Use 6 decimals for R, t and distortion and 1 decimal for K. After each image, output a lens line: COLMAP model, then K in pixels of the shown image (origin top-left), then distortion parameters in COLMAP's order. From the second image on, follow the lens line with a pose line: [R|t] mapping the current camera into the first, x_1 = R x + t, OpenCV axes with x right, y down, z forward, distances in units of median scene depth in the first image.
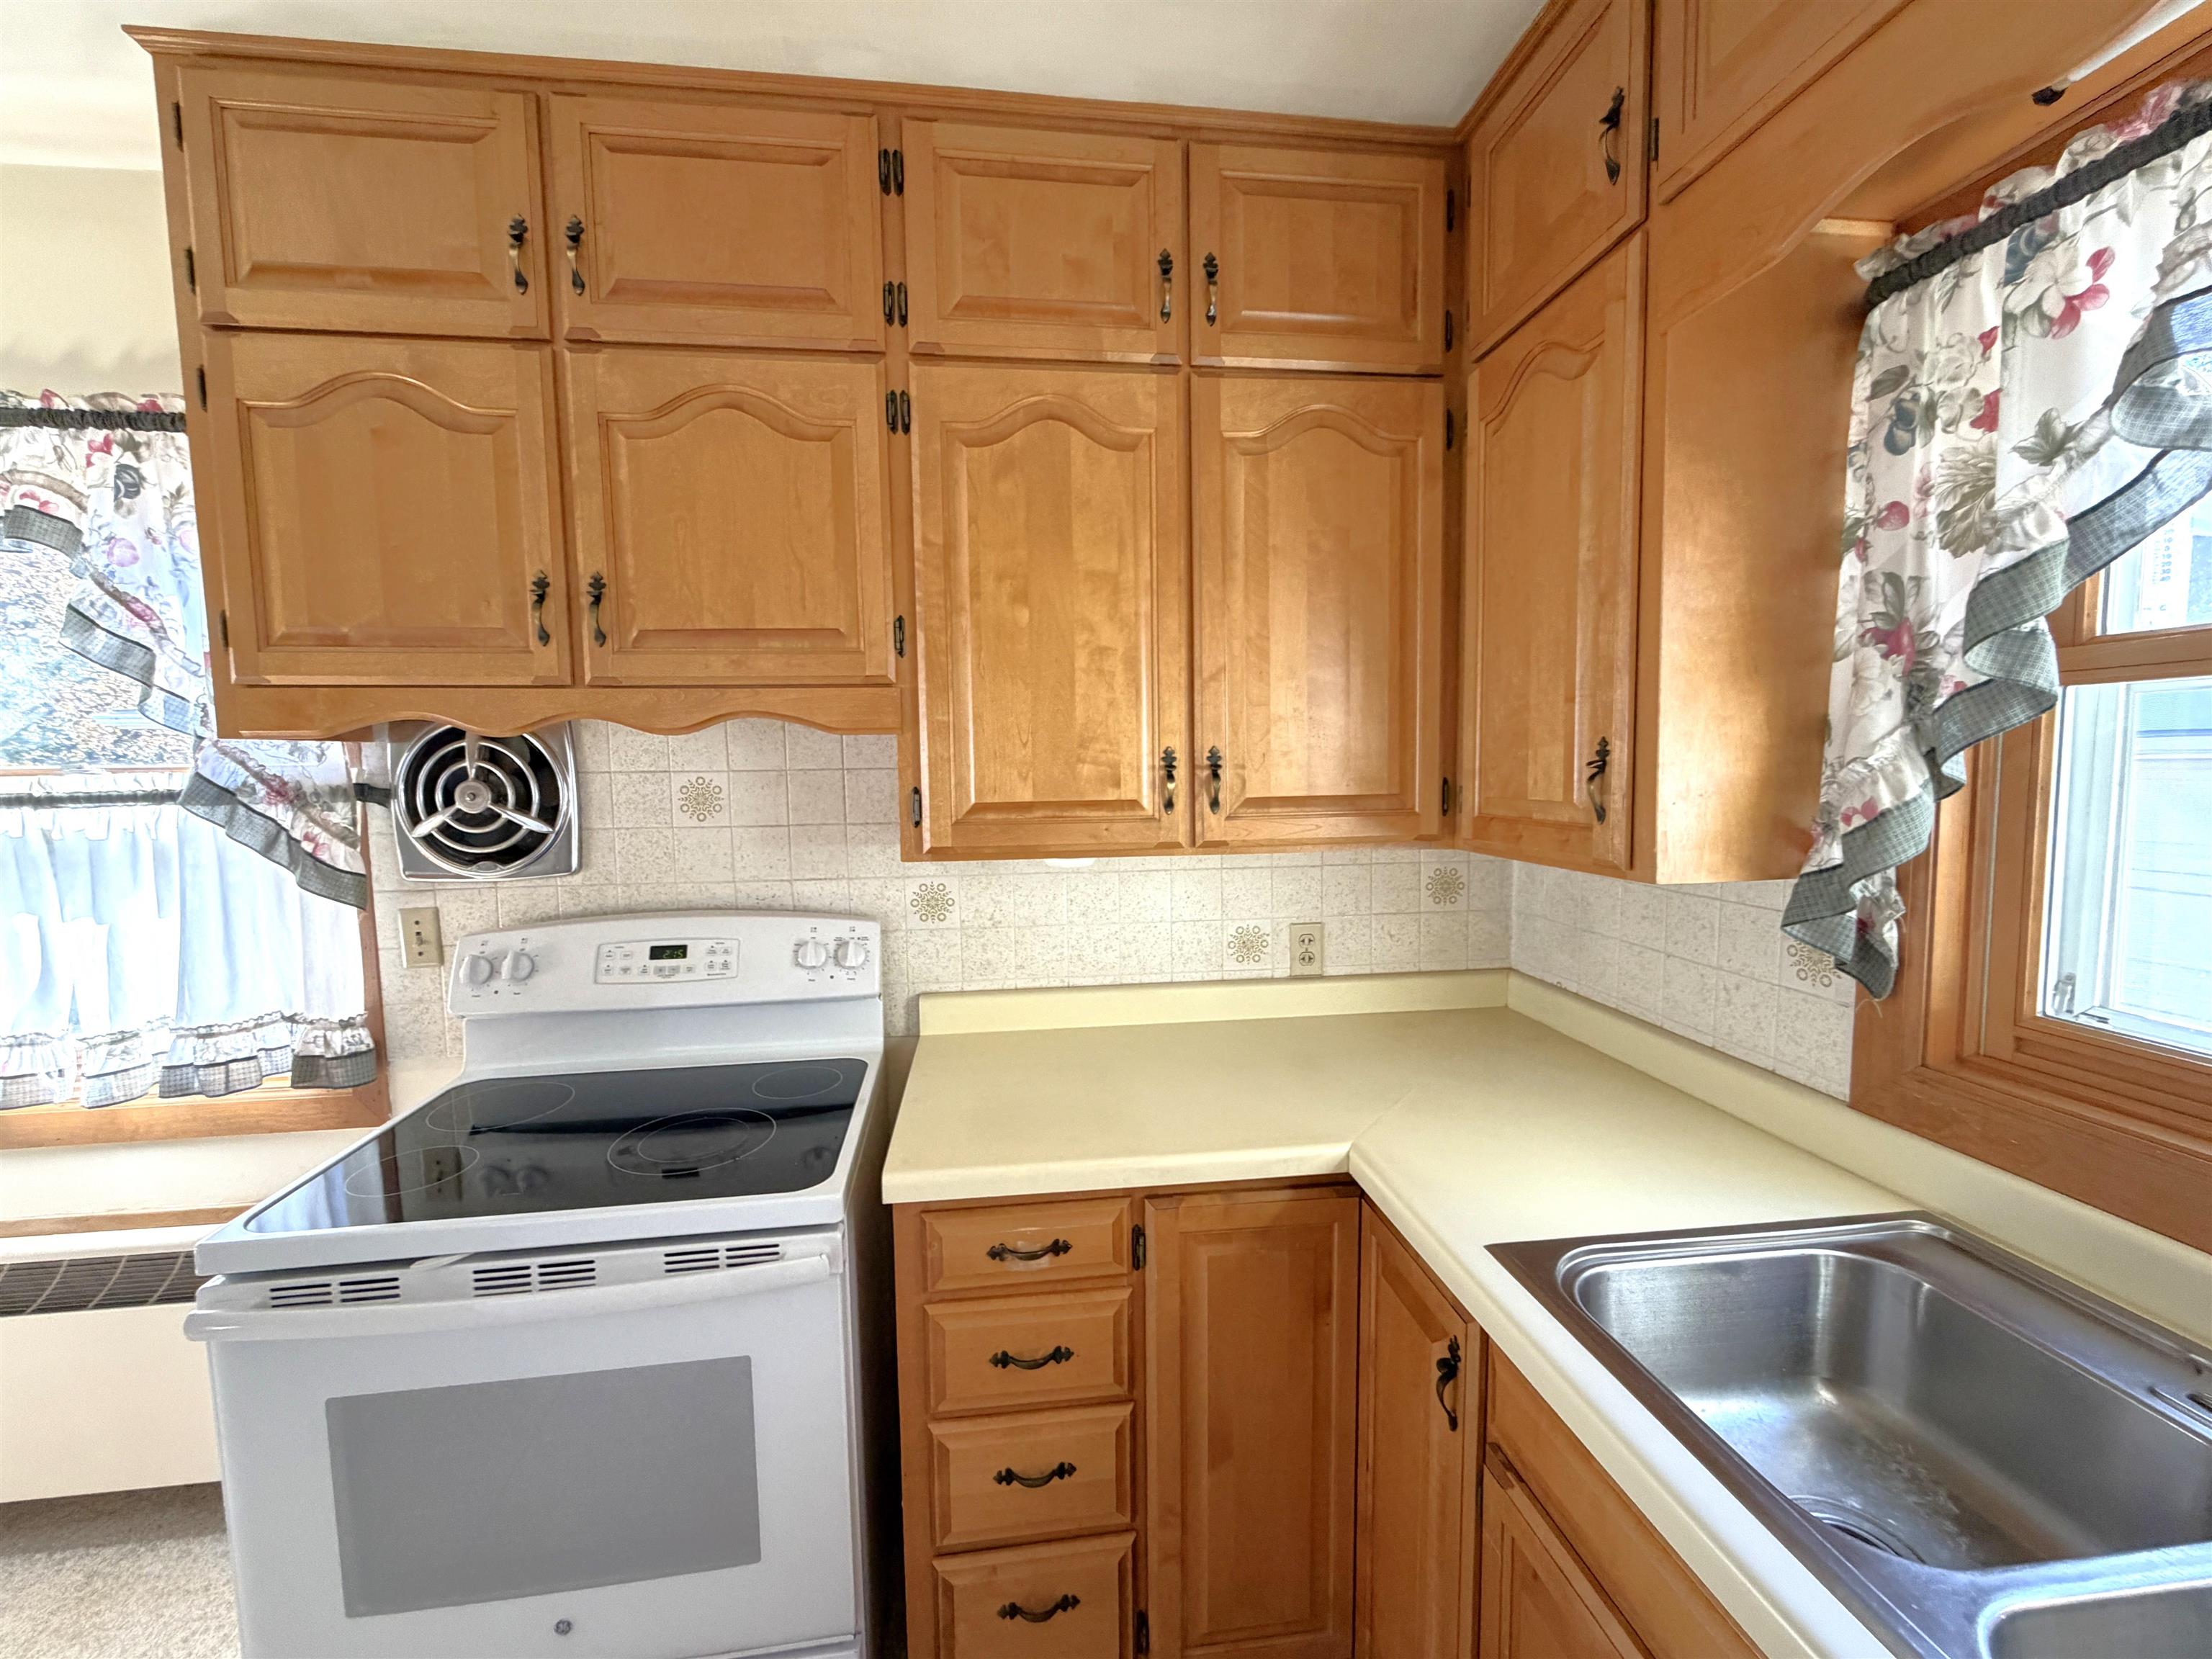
lens RADIAL K [[913.1, 0, 1095.7], [0, 913.1, 829.8], [0, 0, 1]] dist [0.001203, -0.000009]
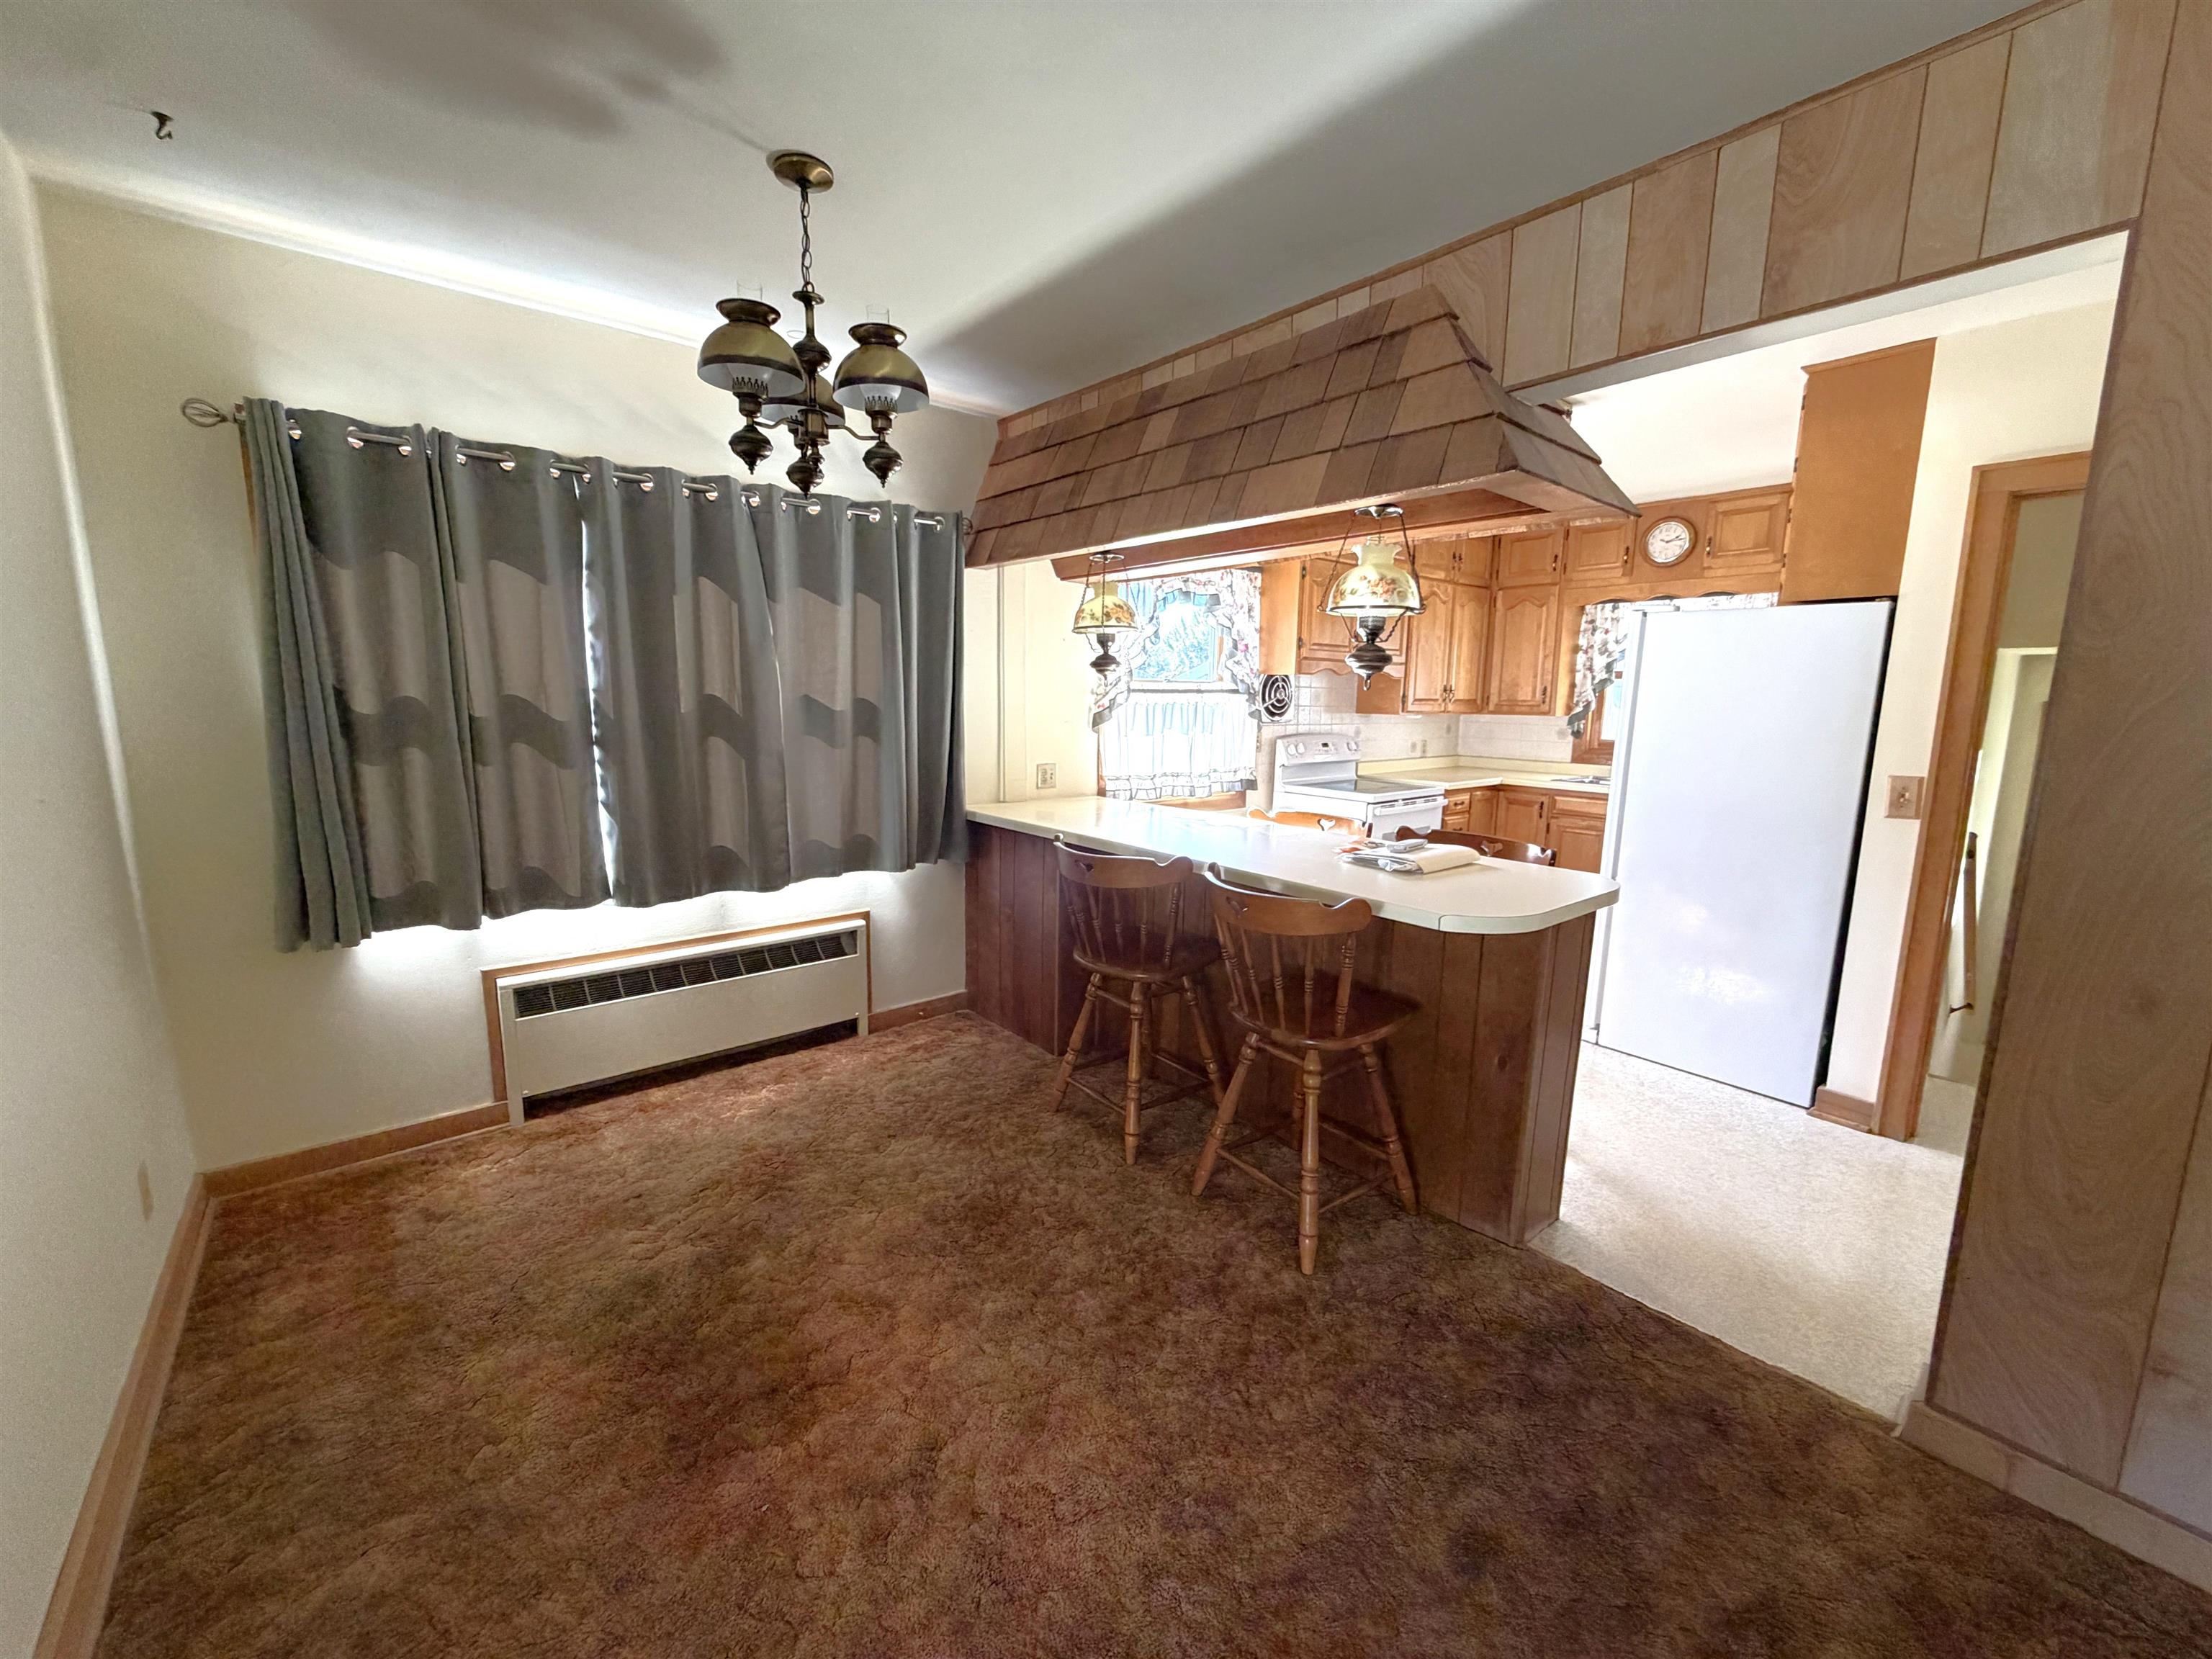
lens RADIAL K [[913.1, 0, 1095.7], [0, 913.1, 829.8], [0, 0, 1]] dist [0.001203, -0.000009]
pose [[0.840593, -0.055132, 0.538854, -4.089764], [0.017597, 0.997061, 0.074563, 0.254787], [-0.541381, -0.053195, 0.839093, -1.802550]]
